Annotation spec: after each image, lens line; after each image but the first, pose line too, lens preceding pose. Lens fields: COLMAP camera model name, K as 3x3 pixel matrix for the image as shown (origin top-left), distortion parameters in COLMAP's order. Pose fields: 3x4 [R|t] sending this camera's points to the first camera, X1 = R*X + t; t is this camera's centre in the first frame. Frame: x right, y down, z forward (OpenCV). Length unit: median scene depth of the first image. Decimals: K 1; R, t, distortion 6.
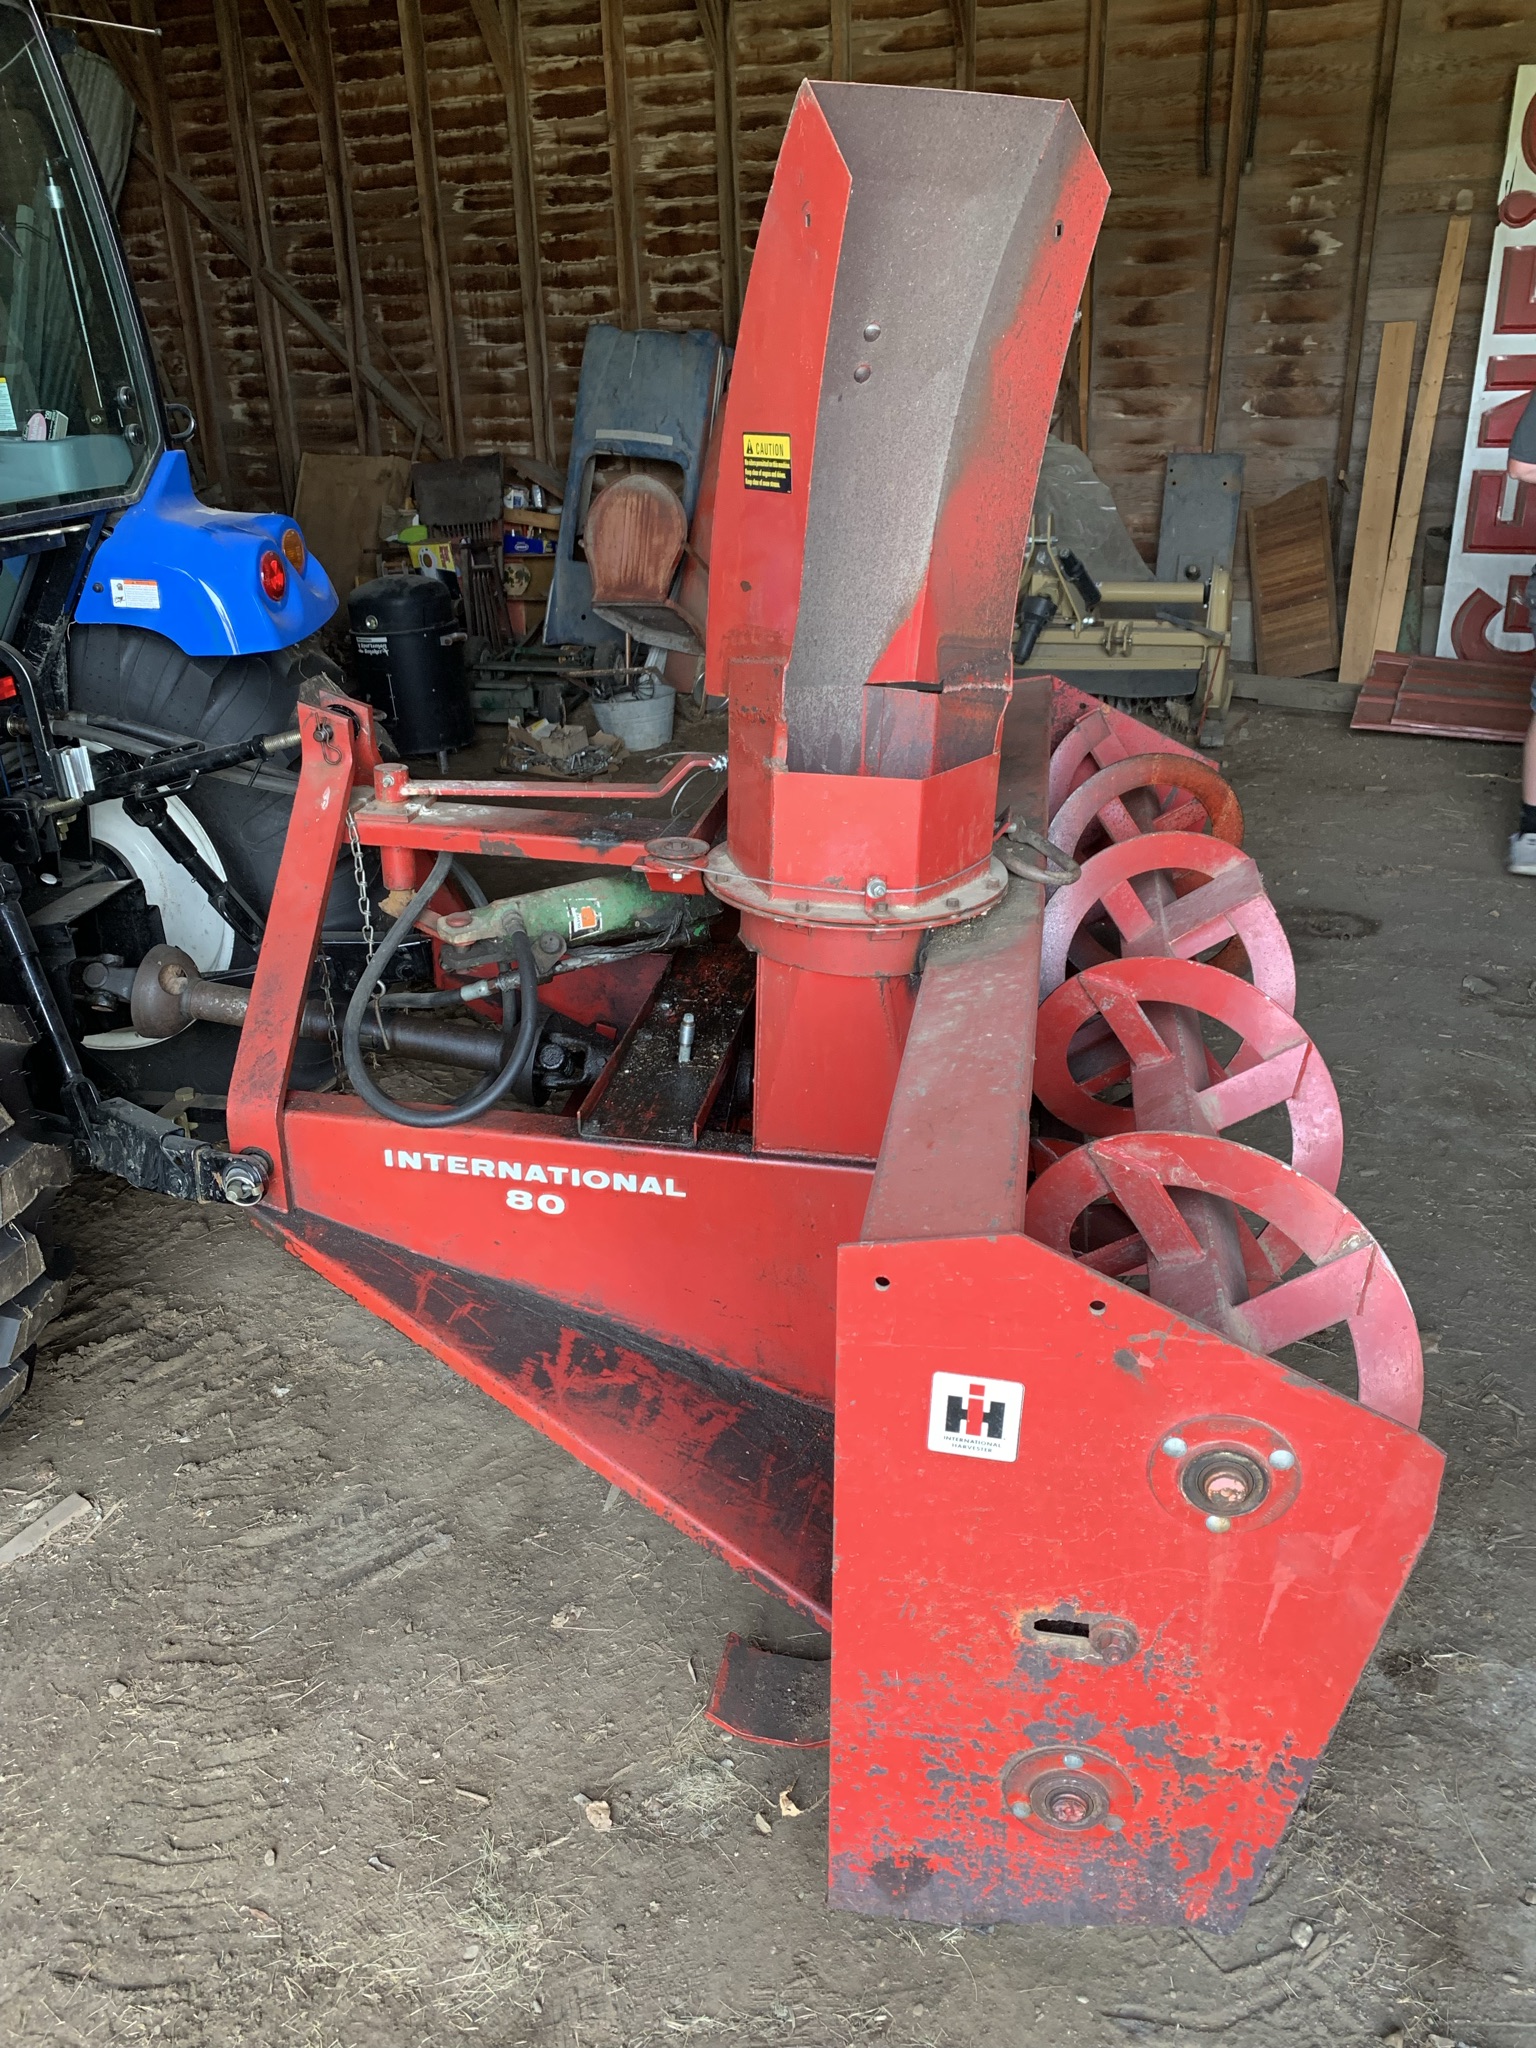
lens RADIAL K [[1548.5, 0, 768.8], [0, 1548.5, 1024.2], [0, 0, 1]] dist [0.033351, -0.002342]
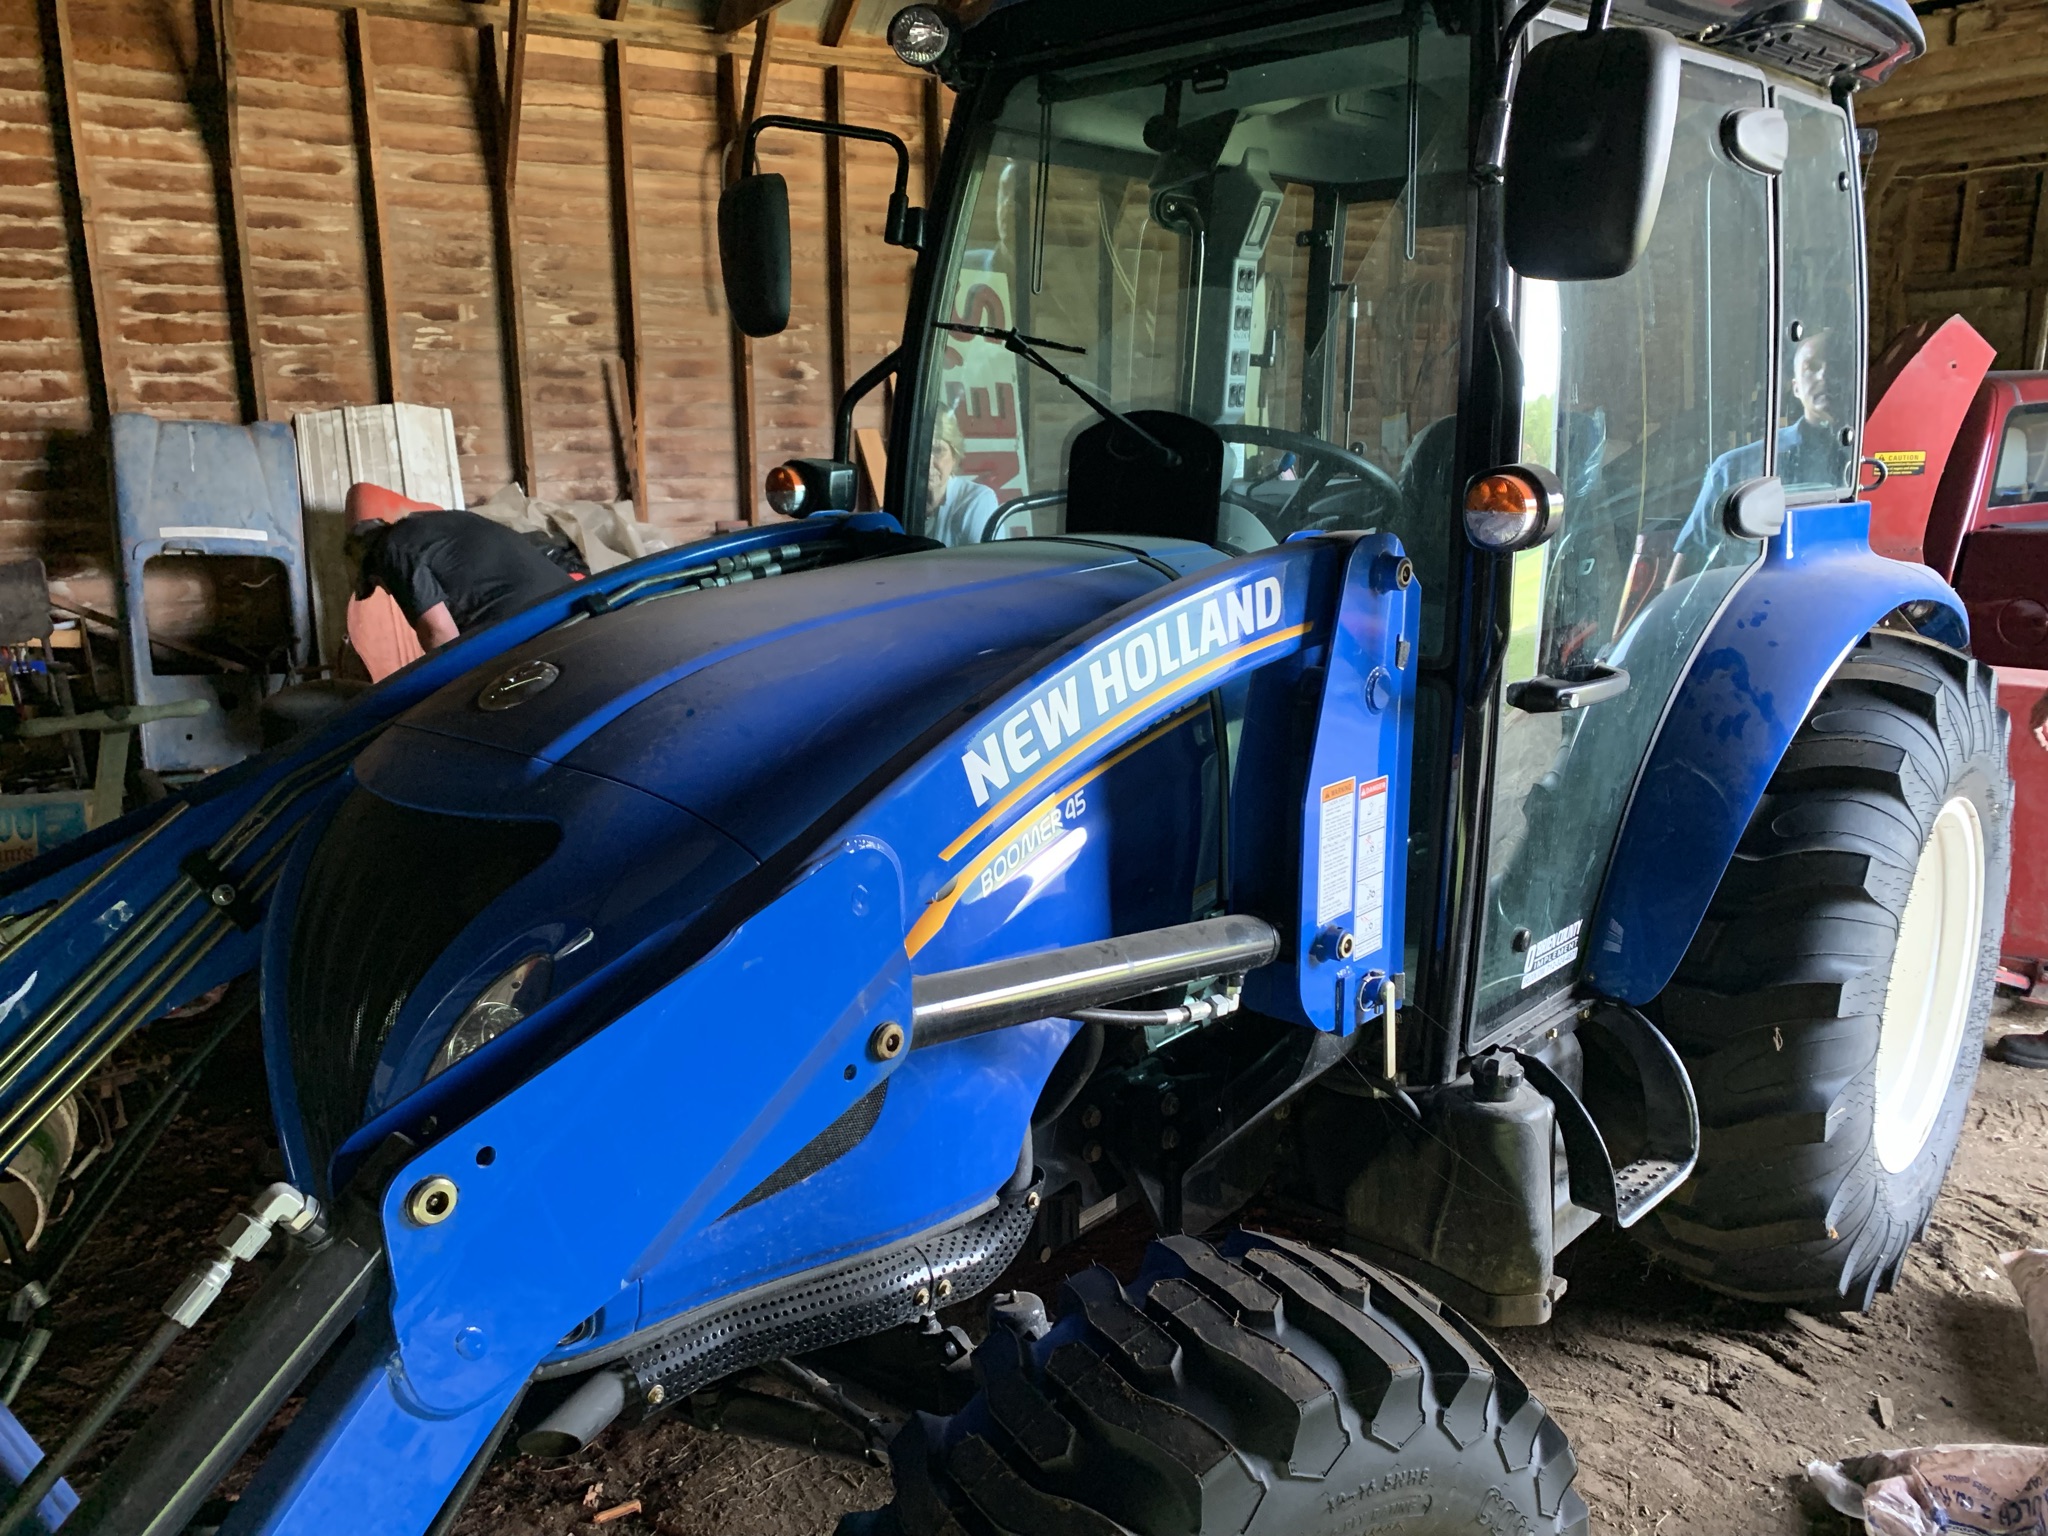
lens RADIAL K [[1548.5, 0, 1024.6], [0, 1548.5, 764.6], [0, 0, 1]] dist [0.033351, -0.002342]
pose [[0.563198, -0.159270, 0.810827, -0.564108], [0.336711, 0.940323, -0.049171, -0.062360], [-0.754608, 0.300708, 0.583216, 0.192221]]
